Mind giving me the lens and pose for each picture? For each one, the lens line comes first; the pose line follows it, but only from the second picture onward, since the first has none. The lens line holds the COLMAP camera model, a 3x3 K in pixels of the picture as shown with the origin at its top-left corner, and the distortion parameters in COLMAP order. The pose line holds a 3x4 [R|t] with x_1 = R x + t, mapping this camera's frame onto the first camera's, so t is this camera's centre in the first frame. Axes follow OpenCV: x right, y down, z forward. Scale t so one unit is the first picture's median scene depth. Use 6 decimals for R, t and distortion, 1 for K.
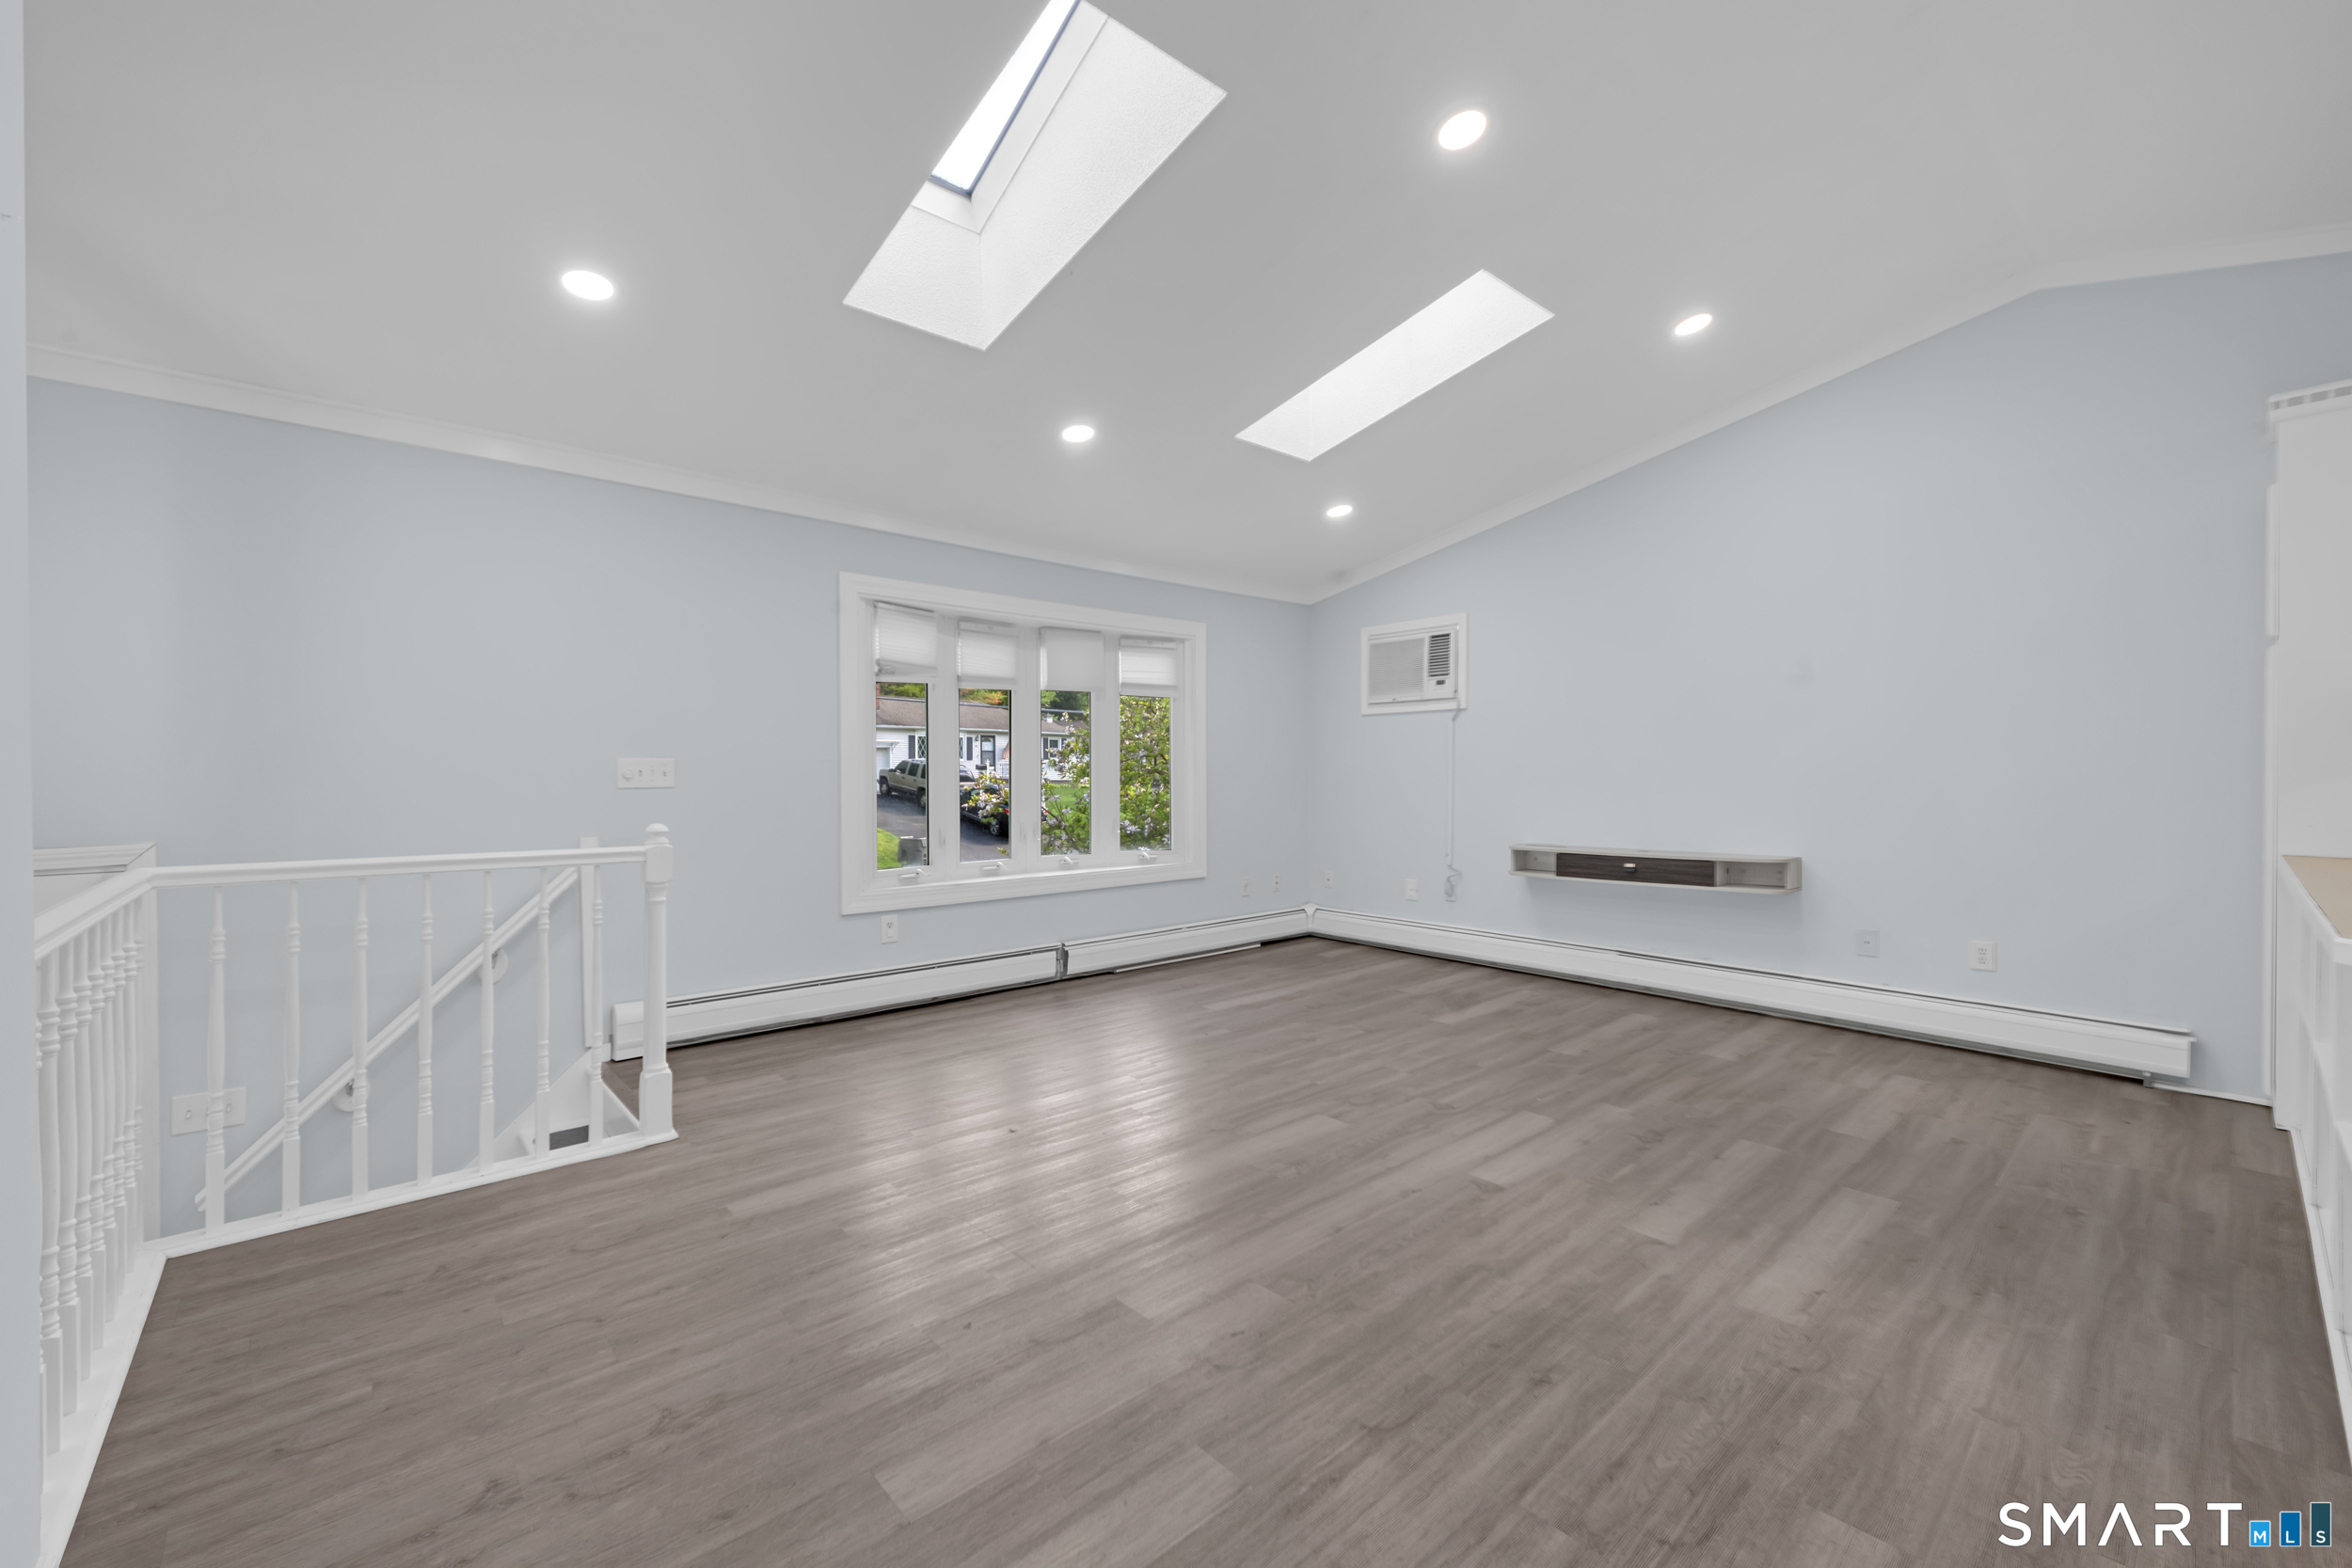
lens RADIAL K [[938.2, 0, 1184.6], [0, 938.2, 782.2], [0, 0, 1]] dist [-0.000963, -0.000094]
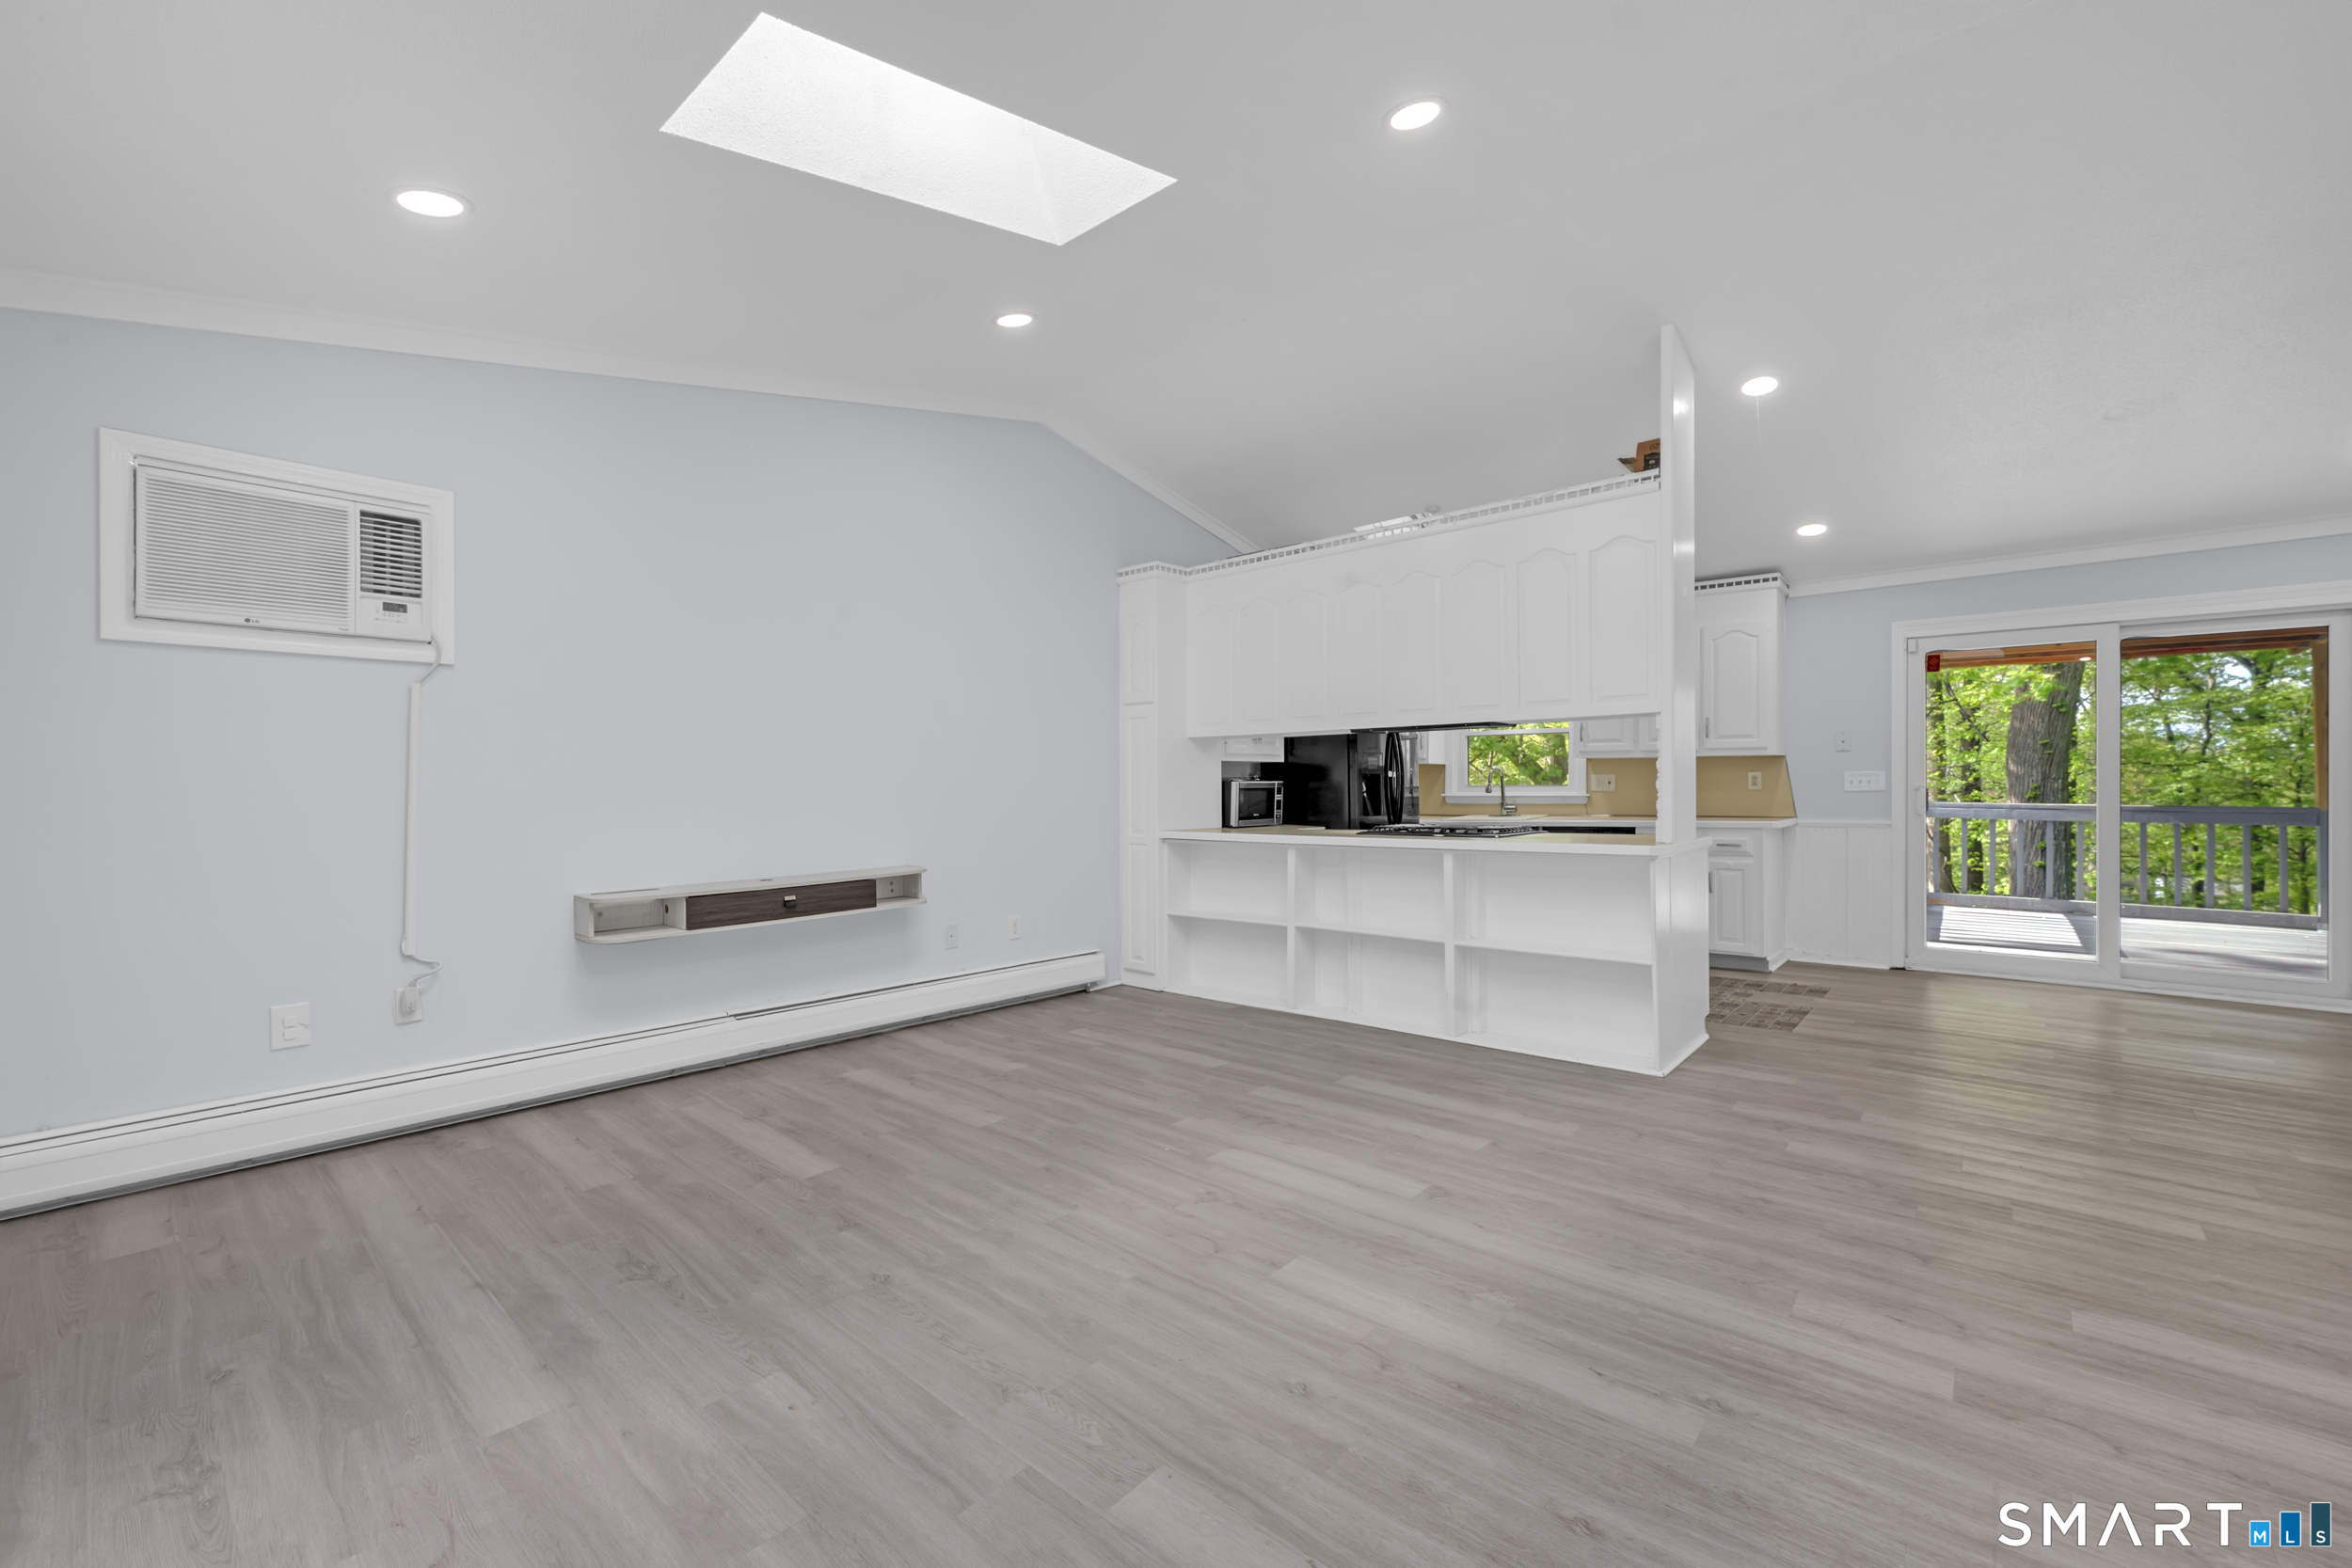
lens RADIAL K [[953.6, 0, 1168.0], [0, 953.6, 782.3], [0, 0, 1]] dist [-0.000119, -0.000062]
pose [[-0.110354, 0.001113, 0.993892, -0.532399], [0.009582, 0.999954, -0.000056, -0.008997], [-0.993846, 0.009518, -0.110360, 1.122710]]
